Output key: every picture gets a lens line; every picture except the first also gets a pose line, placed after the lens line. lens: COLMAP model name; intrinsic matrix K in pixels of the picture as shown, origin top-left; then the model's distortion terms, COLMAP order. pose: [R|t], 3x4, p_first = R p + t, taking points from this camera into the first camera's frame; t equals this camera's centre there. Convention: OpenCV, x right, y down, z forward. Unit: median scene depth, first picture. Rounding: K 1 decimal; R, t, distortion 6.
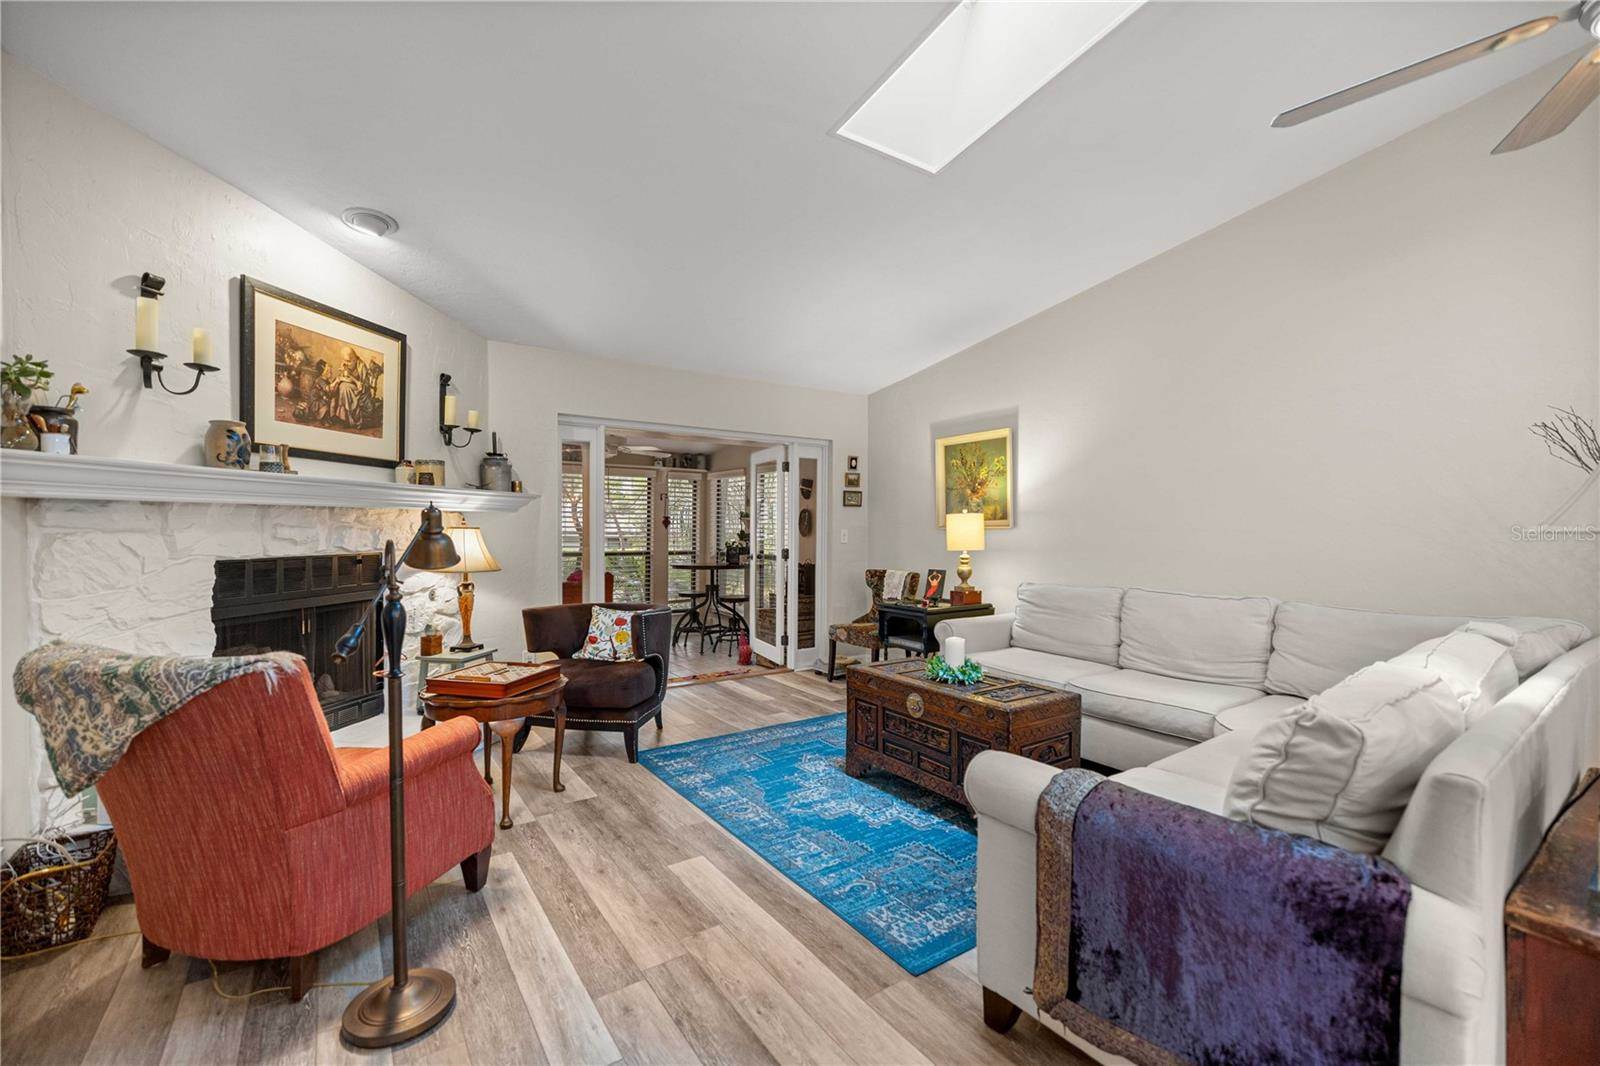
lens RADIAL K [[676.7, 0, 805.5], [0, 676.7, 536.3], [0, 0, 1]] dist [-0.000110, -0.000345]
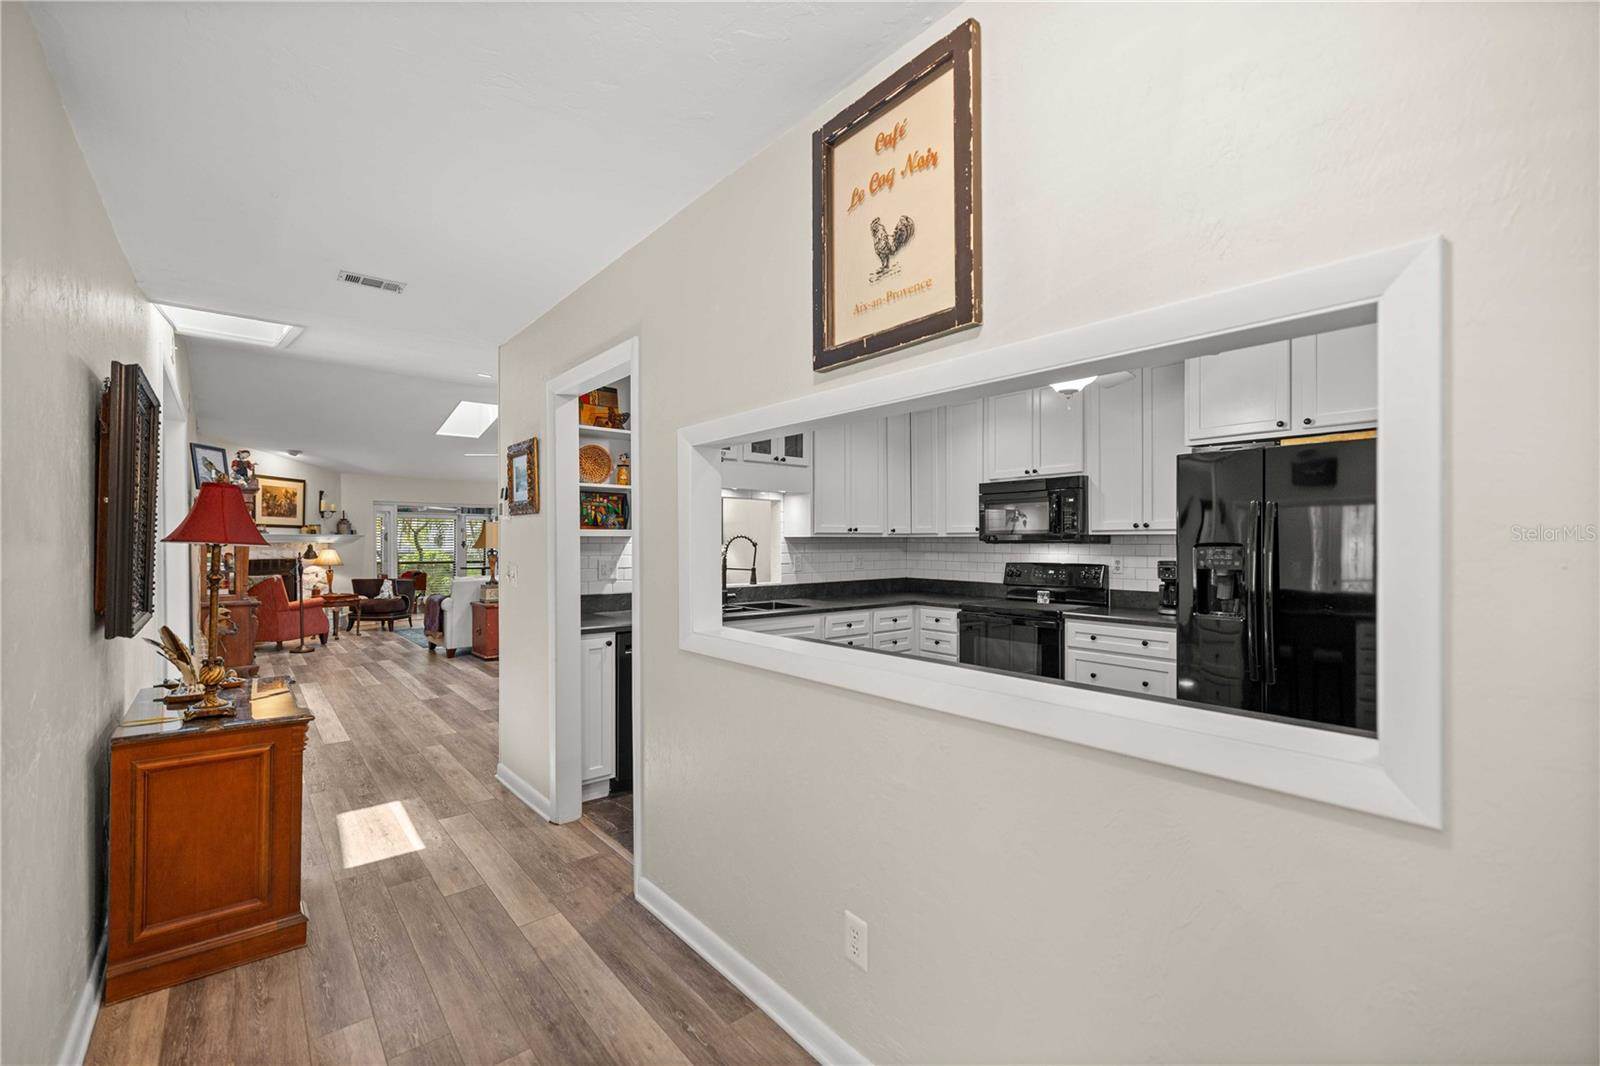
lens RADIAL K [[676.7, 0, 801.8], [0, 676.7, 542.5], [0, 0, 1]] dist [-0.000110, -0.000345]
pose [[0.995987, -0.010711, 0.088859, 1.255187], [0.012034, 0.999824, -0.014362, 0.024994], [-0.088690, 0.015374, 0.995941, -2.050777]]
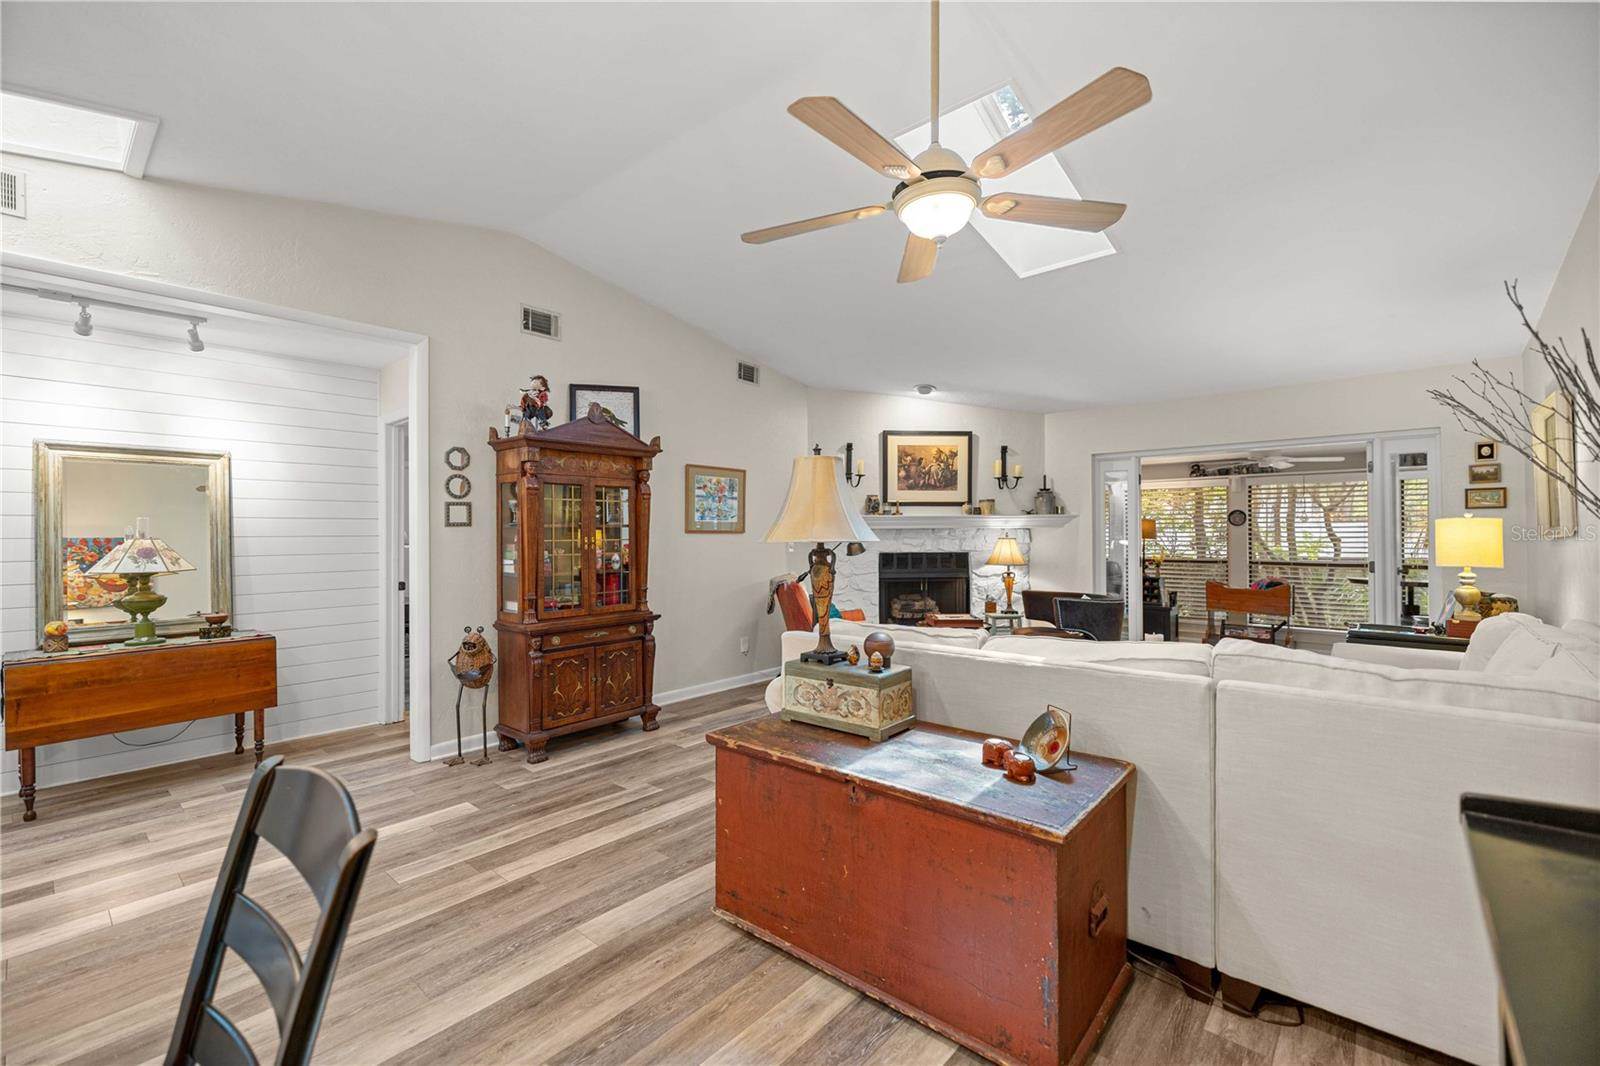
lens RADIAL K [[676.7, 0, 797.6], [0, 676.7, 531.1], [0, 0, 1]] dist [-0.000110, -0.000345]
pose [[0.240275, -0.012327, -0.970627, 1.091891], [-0.008251, 0.999857, -0.014741, -0.002029], [0.970670, 0.011551, 0.240139, 0.126858]]
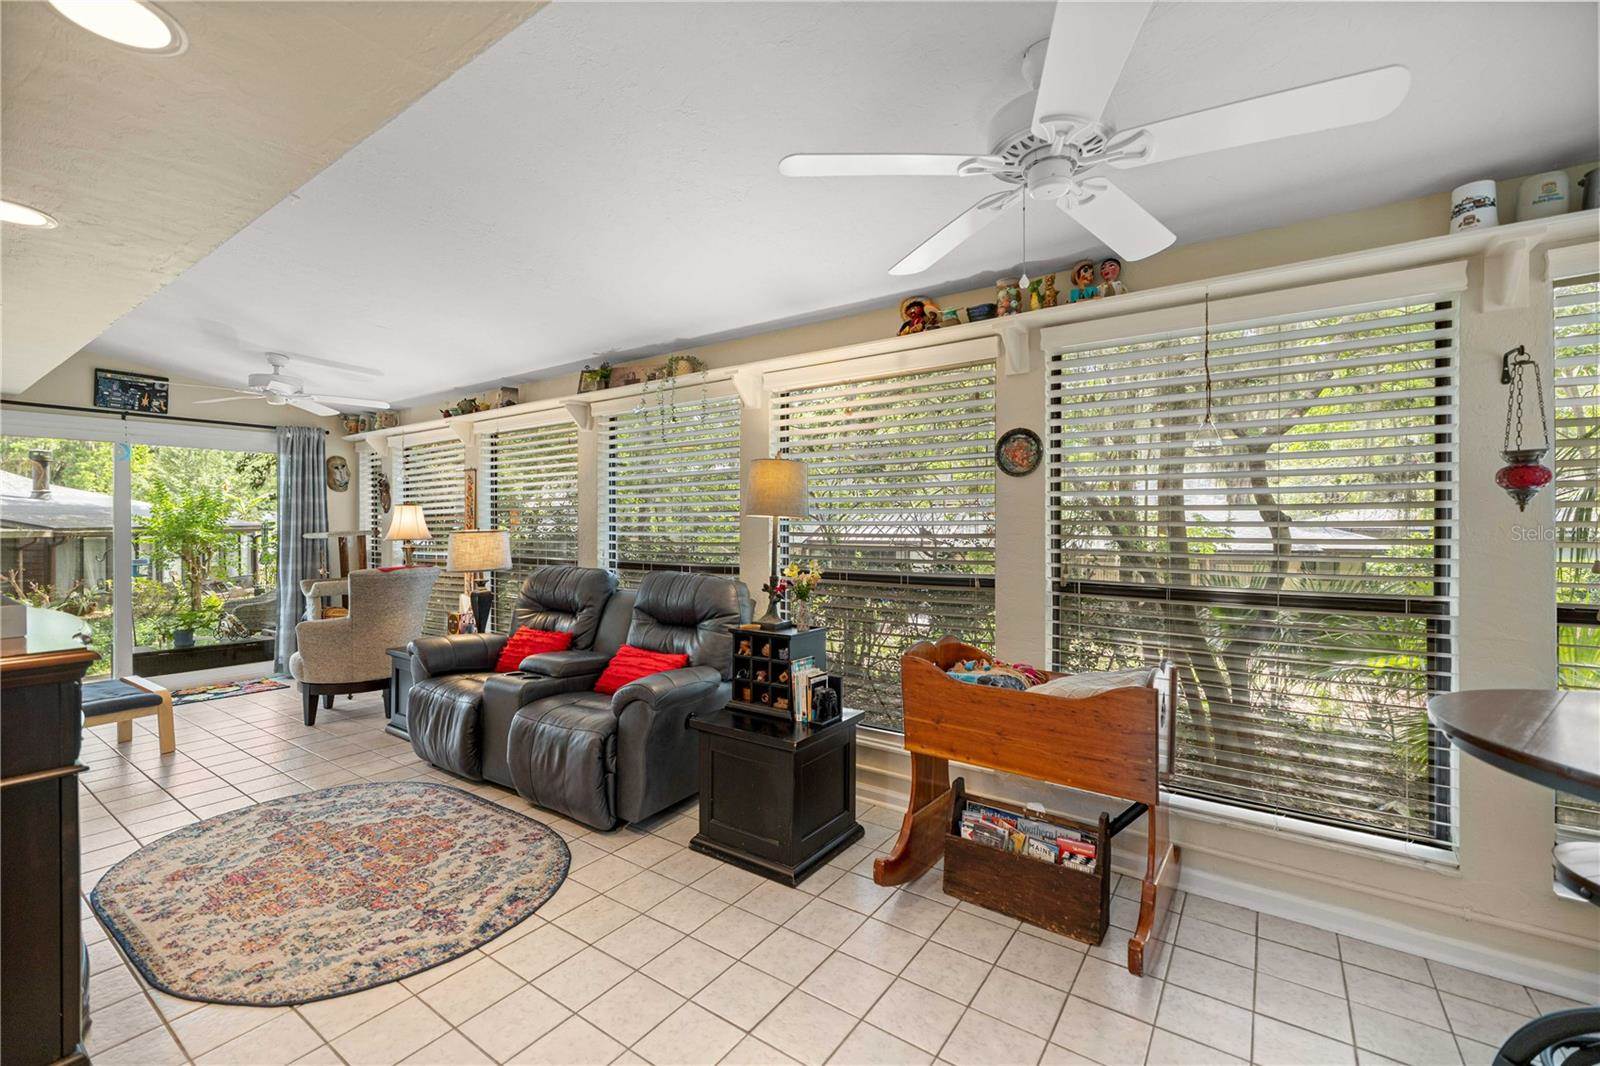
lens RADIAL K [[676.7, 0, 804.1], [0, 676.7, 521.8], [0, 0, 1]] dist [-0.000110, -0.000345]
pose [[0.341118, -0.009428, -0.939973, -0.183570], [-0.004938, 0.999918, -0.011821, -0.002320], [0.940007, 0.008674, 0.341044, 1.686436]]
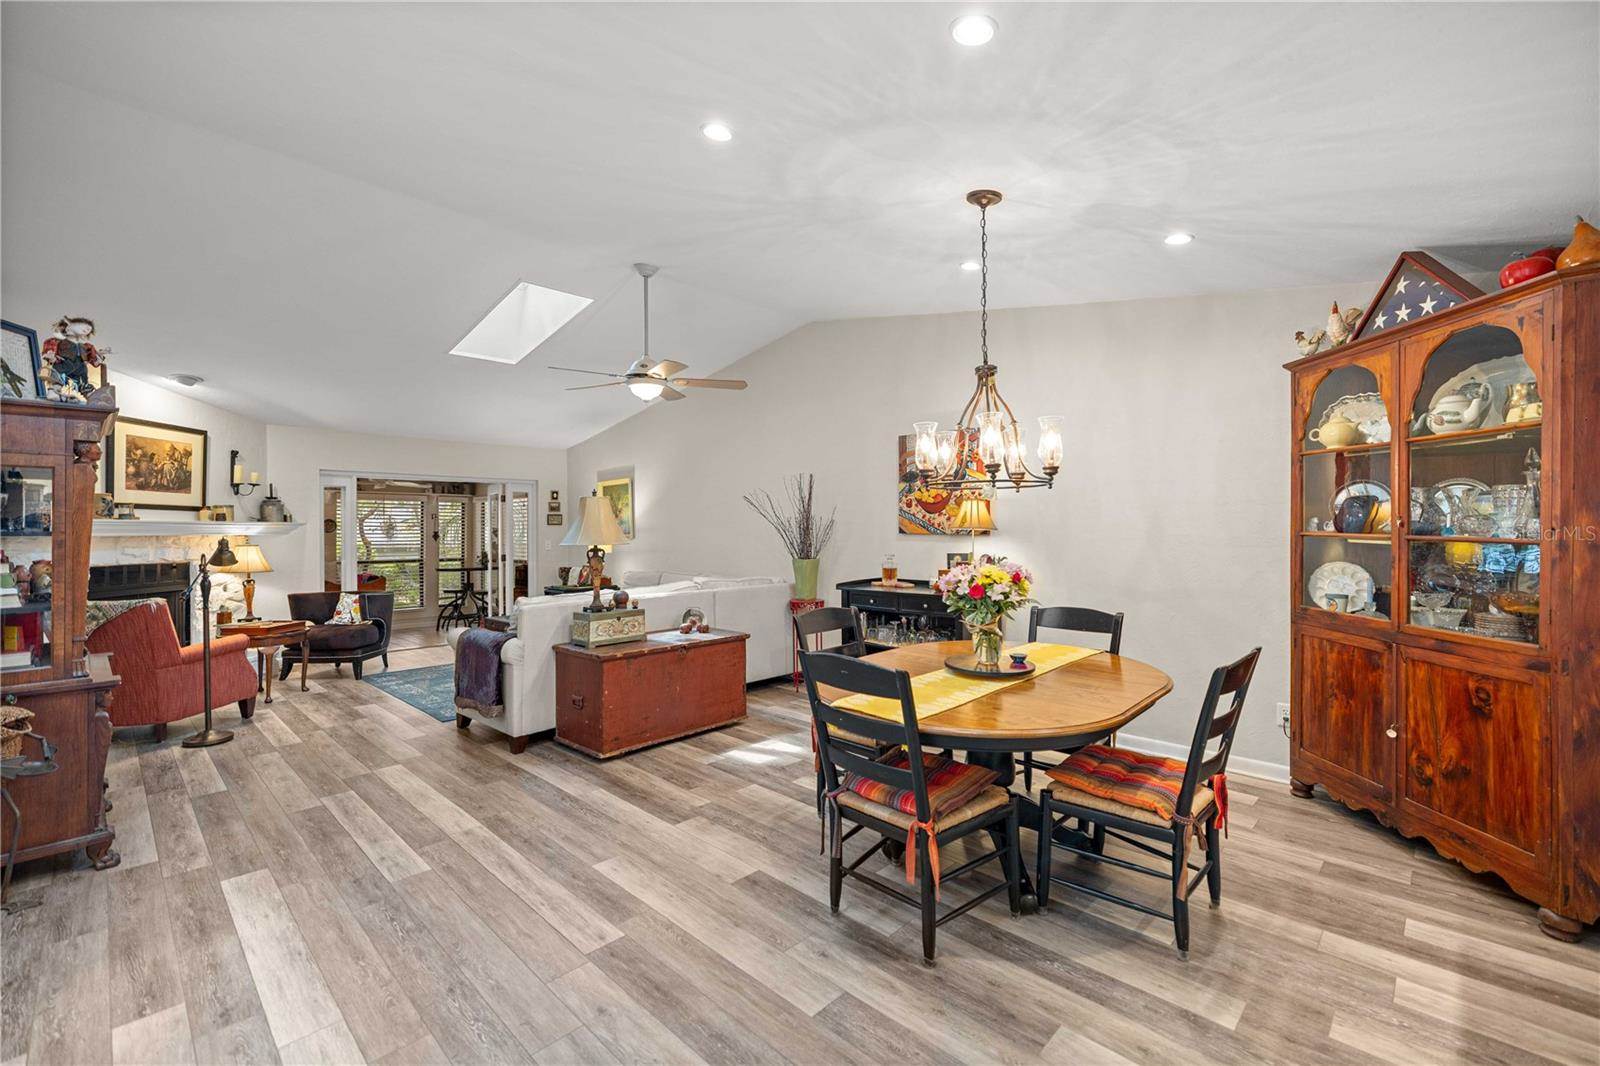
lens RADIAL K [[676.7, 0, 806.3], [0, 676.7, 526.0], [0, 0, 1]] dist [-0.000110, -0.000345]
pose [[0.979664, -0.012661, 0.200246, 0.549312], [0.017142, 0.999640, -0.020658, -0.003247], [-0.199912, 0.023671, 0.979528, -0.975016]]
